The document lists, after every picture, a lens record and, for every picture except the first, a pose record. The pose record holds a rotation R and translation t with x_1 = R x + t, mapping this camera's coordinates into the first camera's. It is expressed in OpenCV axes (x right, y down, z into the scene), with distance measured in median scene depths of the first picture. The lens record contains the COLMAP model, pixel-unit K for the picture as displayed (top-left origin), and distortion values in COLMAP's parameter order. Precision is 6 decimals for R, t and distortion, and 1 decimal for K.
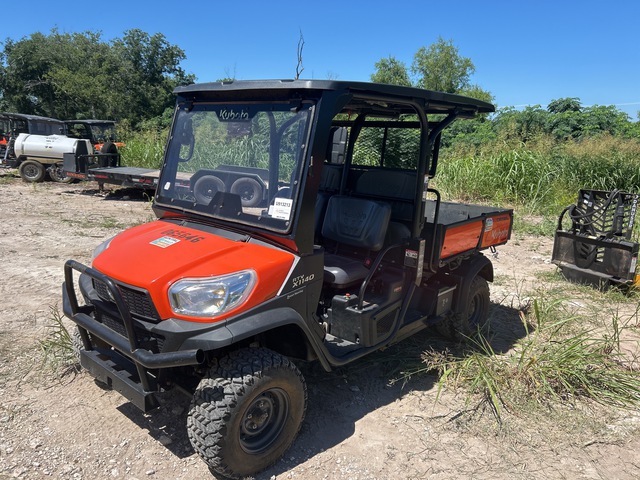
lens RADIAL K [[504.2, 0, 320.0], [0, 504.2, 240.0], [0, 0, 1]] dist [-0.004415, -0.002615]
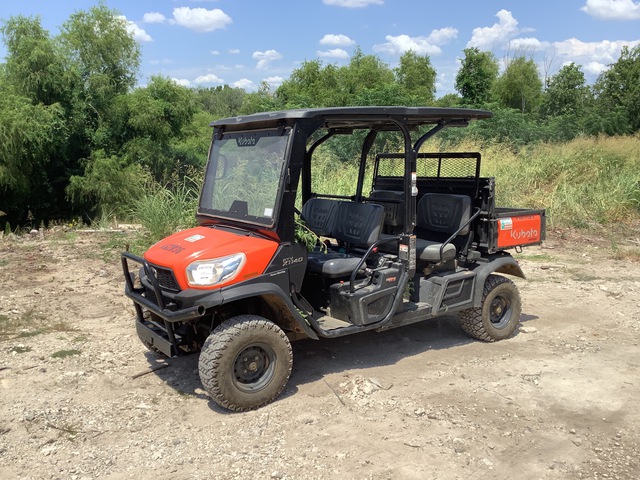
lens RADIAL K [[609.8, 0, 320.0], [0, 609.8, 240.0], [0, 0, 1]] dist [0.002506, 0.001233]
pose [[0.969141, -0.031139, -0.244534, 0.451693], [0.017149, 0.998103, -0.059133, 0.118069], [0.245911, 0.053114, 0.967836, -0.522659]]
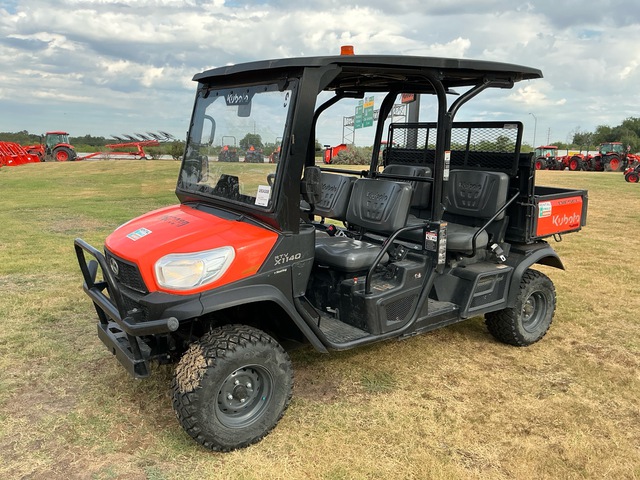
lens RADIAL K [[561.2, 0, 320.0], [0, 561.2, 240.0], [0, 0, 1]] dist [0.000969, -0.003212]
pose [[0.973119, 0.001049, -0.230301, 0.294383], [-0.001284, 0.999999, -0.000872, 0.044607], [0.230300, 0.001145, 0.973119, -0.069842]]
